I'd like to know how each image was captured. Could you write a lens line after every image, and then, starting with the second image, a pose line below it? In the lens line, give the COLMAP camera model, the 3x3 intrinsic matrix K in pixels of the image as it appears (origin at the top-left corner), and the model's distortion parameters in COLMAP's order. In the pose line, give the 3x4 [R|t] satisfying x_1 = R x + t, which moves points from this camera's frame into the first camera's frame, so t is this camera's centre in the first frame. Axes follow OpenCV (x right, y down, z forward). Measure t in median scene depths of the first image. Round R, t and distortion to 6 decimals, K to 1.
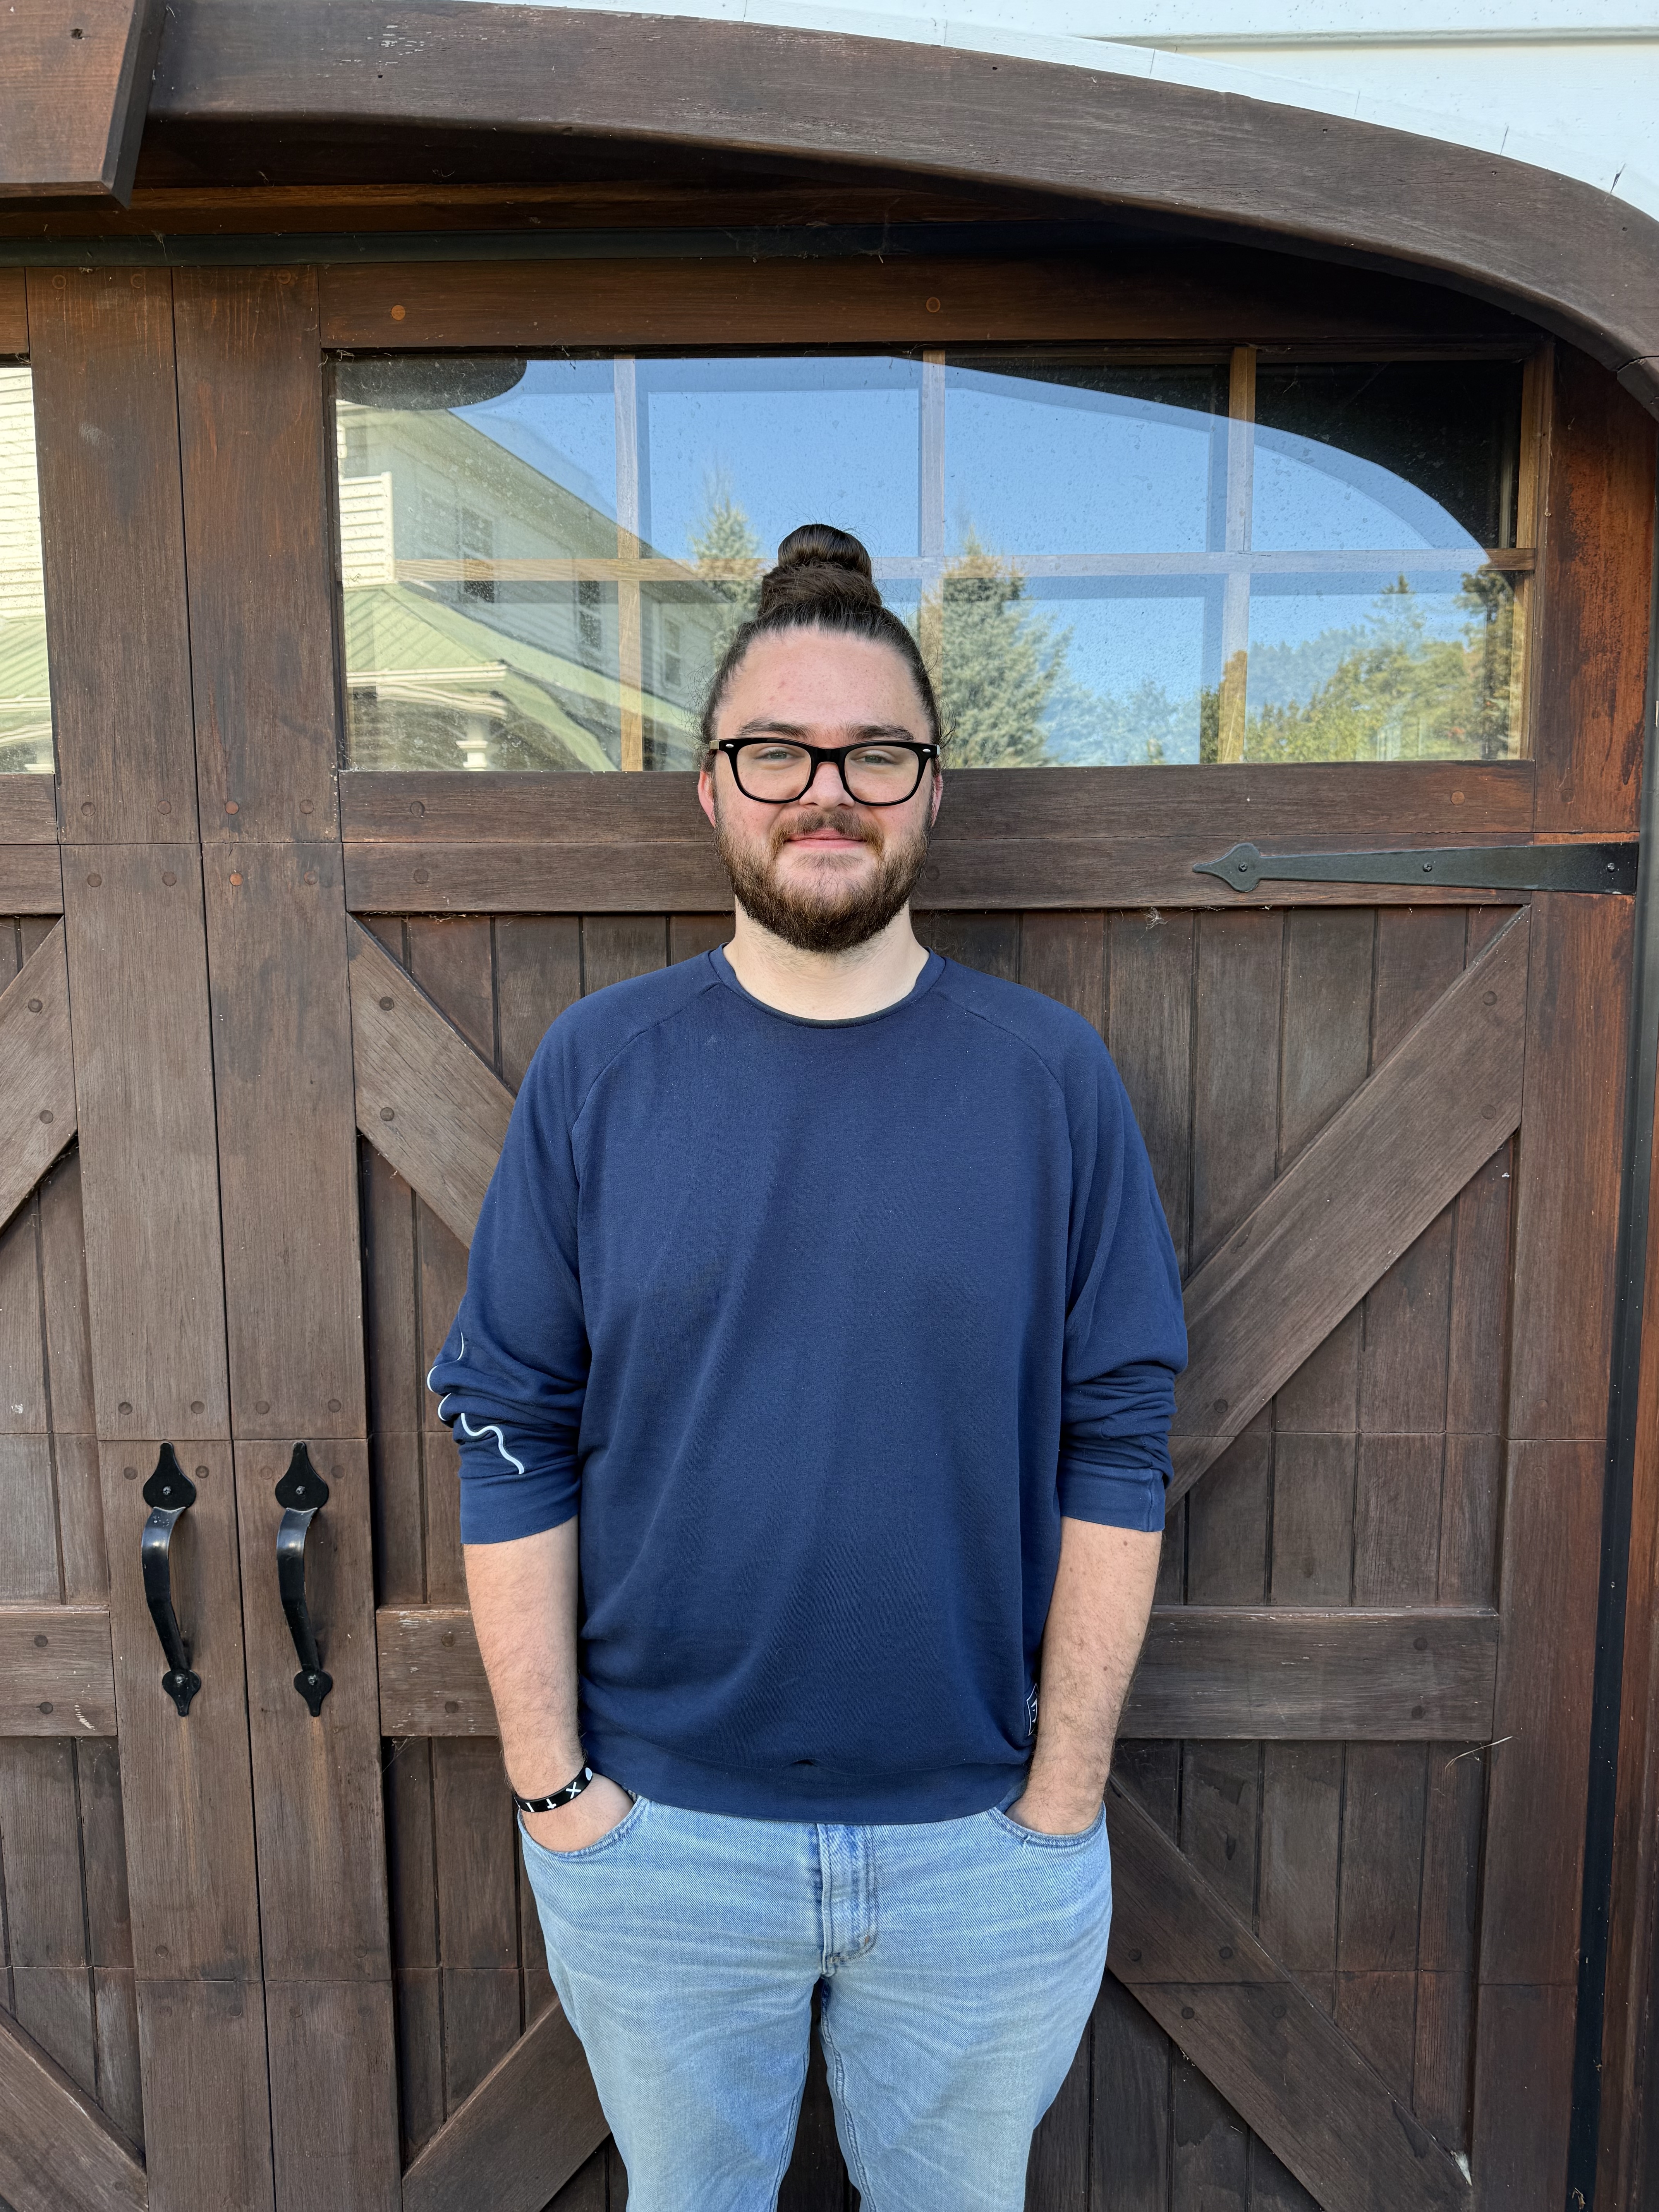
lens RADIAL K [[1549.5, 0, 829.5], [0, 1549.5, 1106.0], [0, 0, 1]] dist [0.151472, -0.283322]
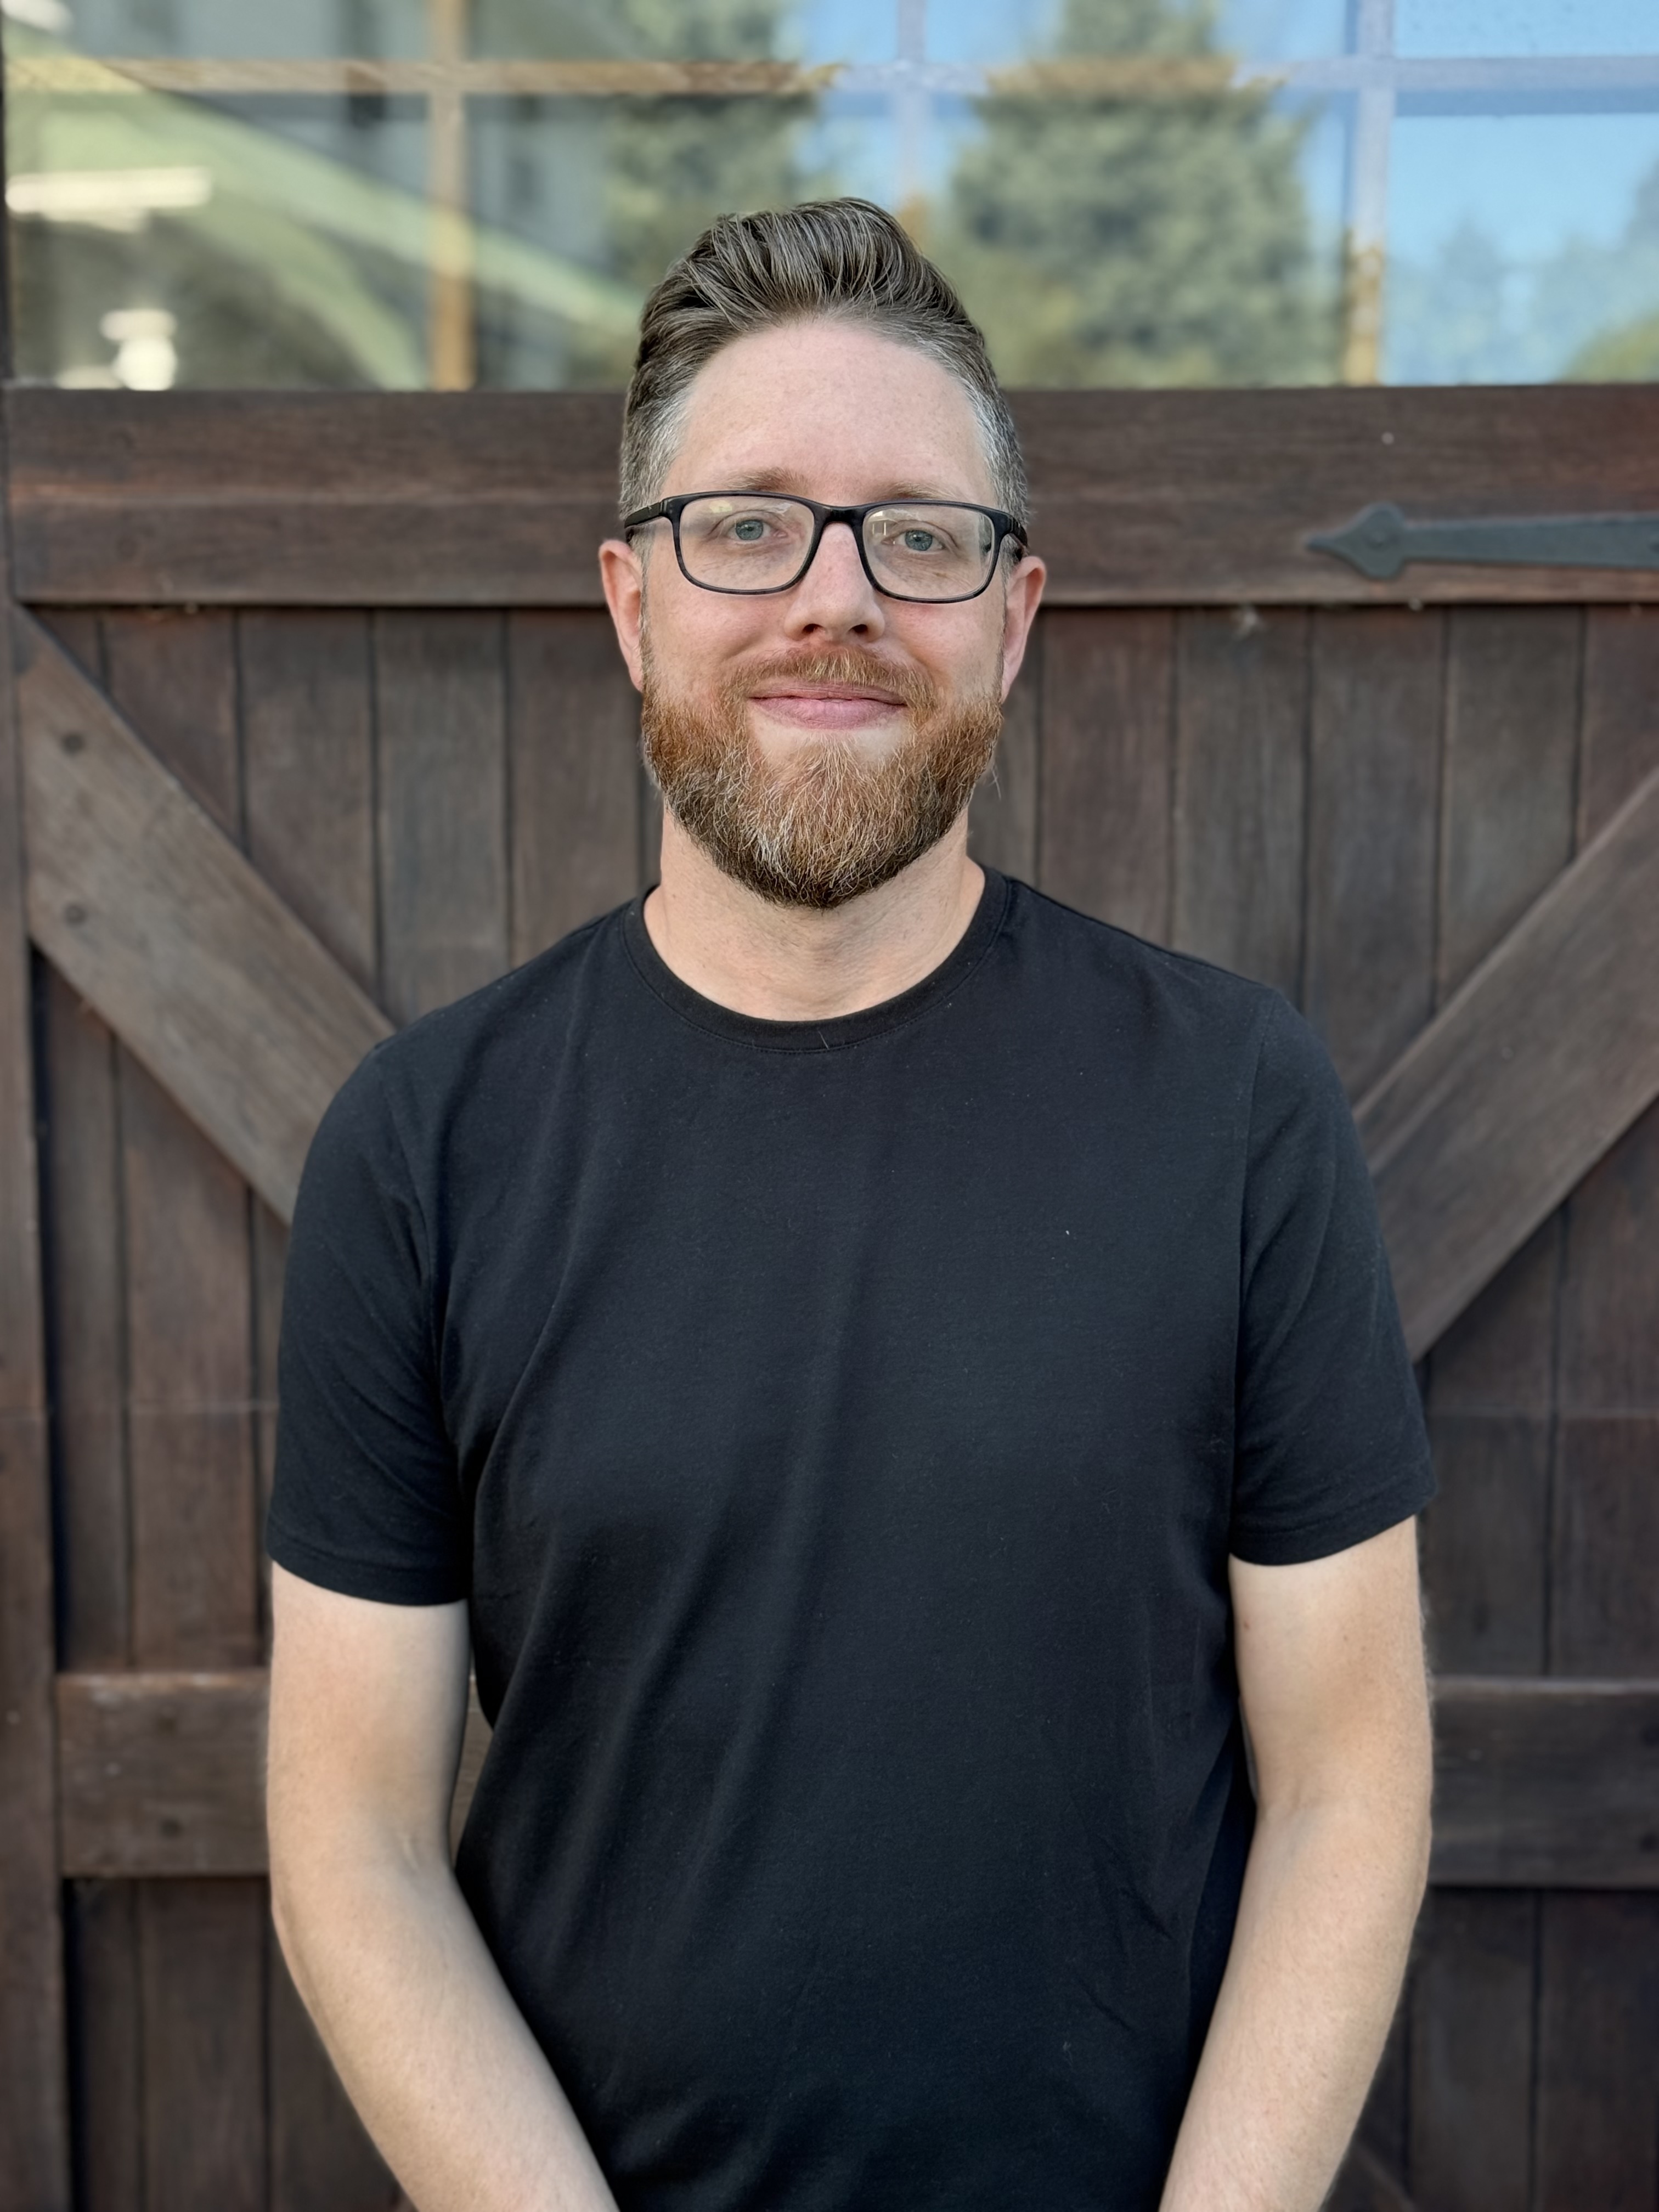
lens RADIAL K [[3114.3, 0, 838.3], [0, 3114.3, 1124.2], [0, 0, 1]] dist [0.196978, -0.460790]
pose [[0.999980, 0.005344, 0.003296, 0.032668], [-0.005407, 0.999793, 0.019629, 0.065567], [-0.003190, -0.019646, 0.999802, -0.316541]]
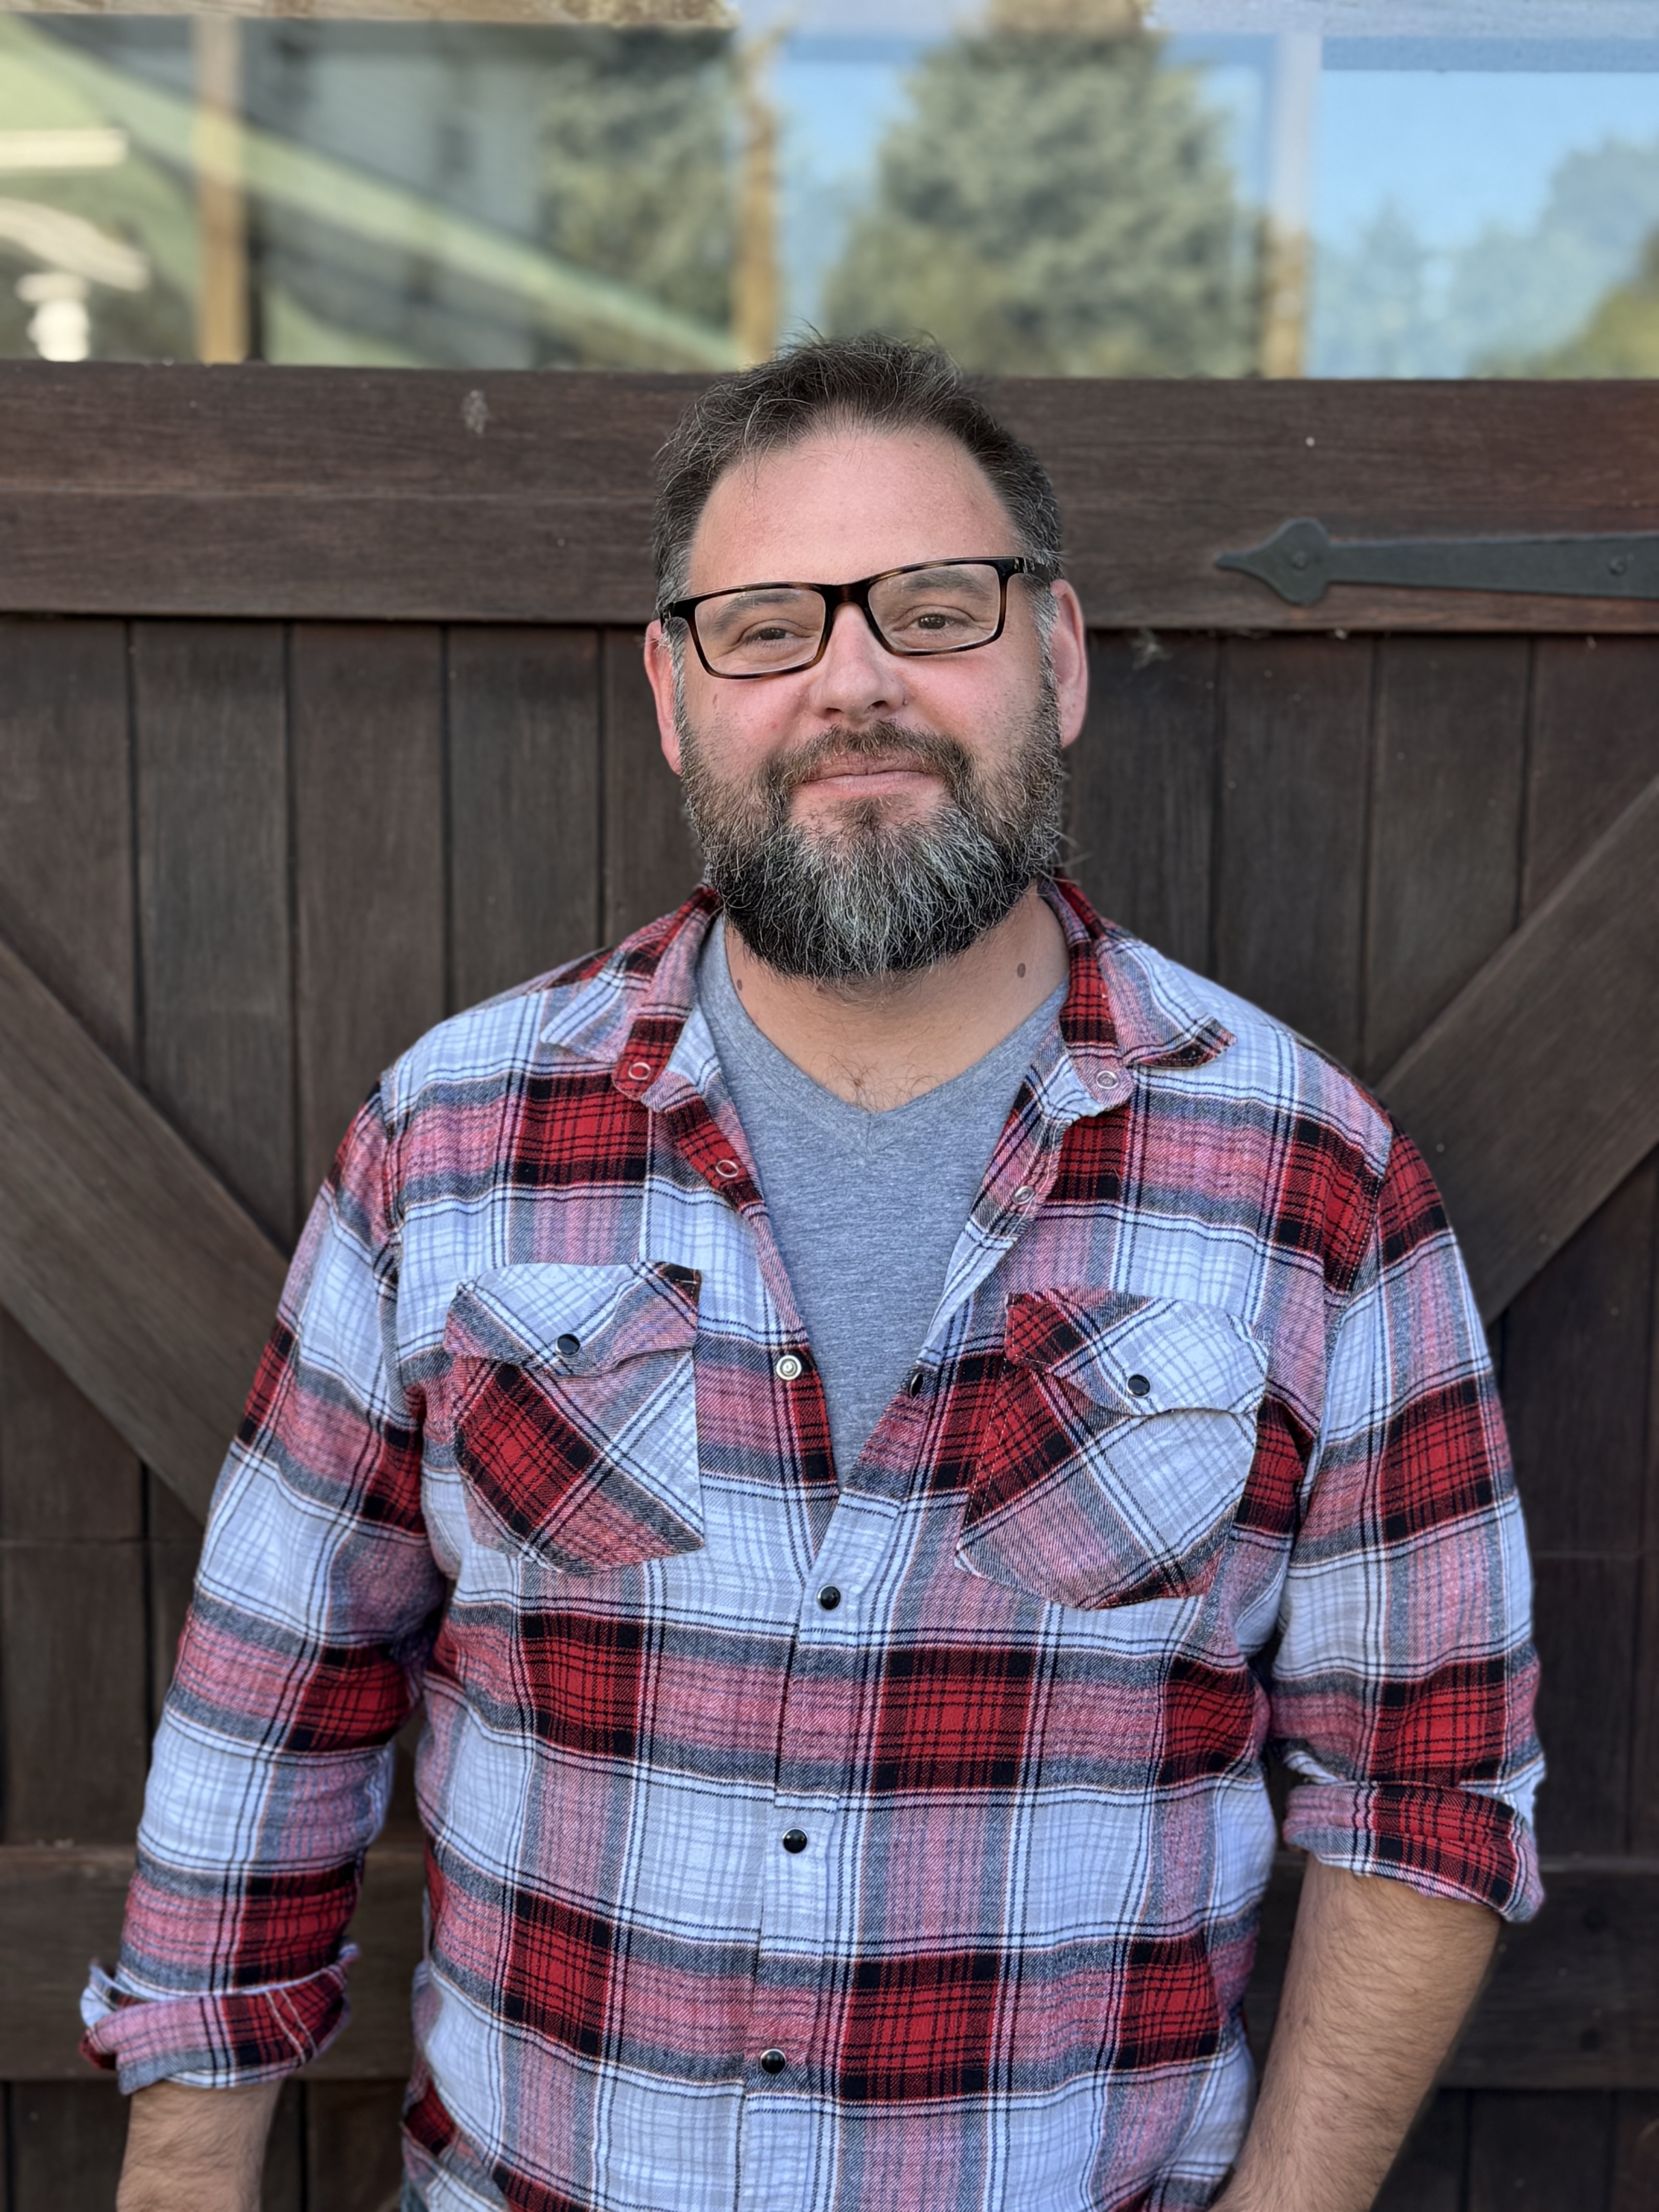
lens RADIAL K [[3038.0, 0, 864.3], [0, 3038.0, 1115.2], [0, 0, 1]] dist [0.183089, -0.361447]
pose [[0.999345, 0.012902, 0.033814, 0.068132], [-0.013921, 0.999450, 0.030085, 0.017629], [-0.033407, -0.030536, 0.998975, -0.112845]]
